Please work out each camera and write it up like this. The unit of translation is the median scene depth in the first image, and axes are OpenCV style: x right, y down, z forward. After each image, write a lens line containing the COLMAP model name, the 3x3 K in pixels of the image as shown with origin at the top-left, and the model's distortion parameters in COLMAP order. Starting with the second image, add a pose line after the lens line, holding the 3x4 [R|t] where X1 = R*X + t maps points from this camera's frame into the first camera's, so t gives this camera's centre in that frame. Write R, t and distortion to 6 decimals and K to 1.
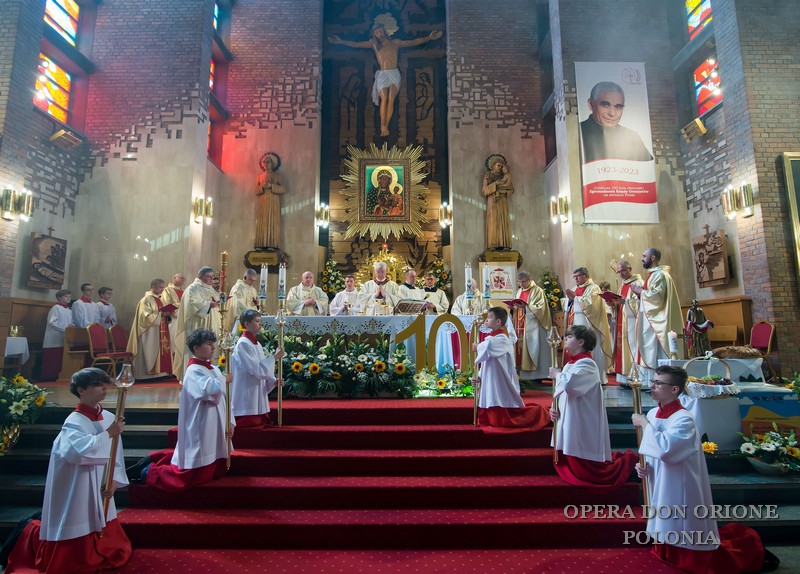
lens RADIAL K [[456.9, 0, 401.7], [0, 456.9, 274.7], [0, 0, 1]] dist [-0.019406, -0.000389]
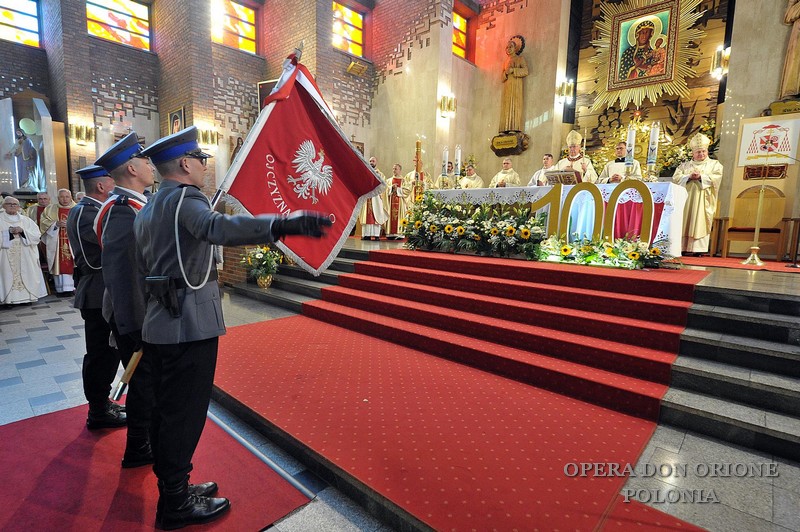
lens RADIAL K [[409.1, 0, 392.3], [0, 409.1, 270.7], [0, 0, 1]] dist [-0.003623, -0.002105]
pose [[0.734373, 0.108107, -0.670081, 0.233922], [0.069862, 0.969952, 0.233051, 0.020850], [0.675141, -0.217960, 0.704754, 0.034201]]
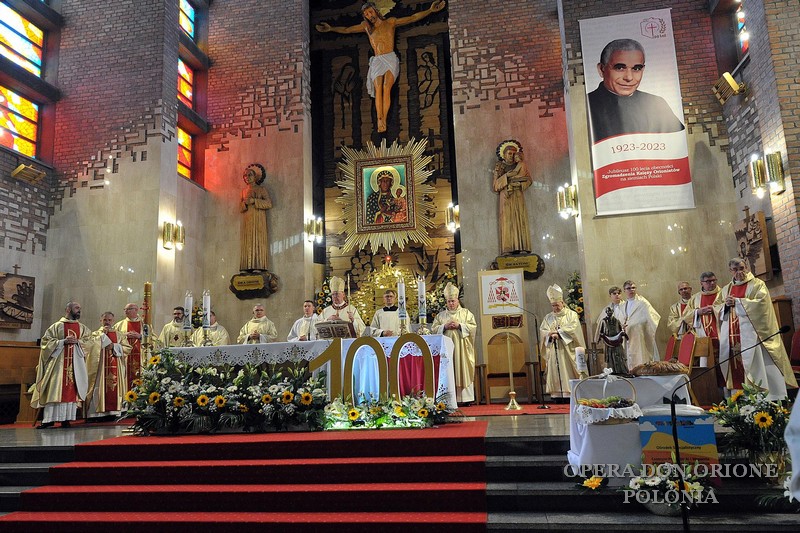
lens RADIAL K [[554.2, 0, 407.8], [0, 554.2, 280.4], [0, 0, 1]] dist [0.001364, 0.002399]
pose [[0.984976, -0.062516, -0.160977, 0.210893], [0.060183, 0.998000, -0.019333, 0.001185], [0.161863, 0.009355, 0.986769, -0.036672]]
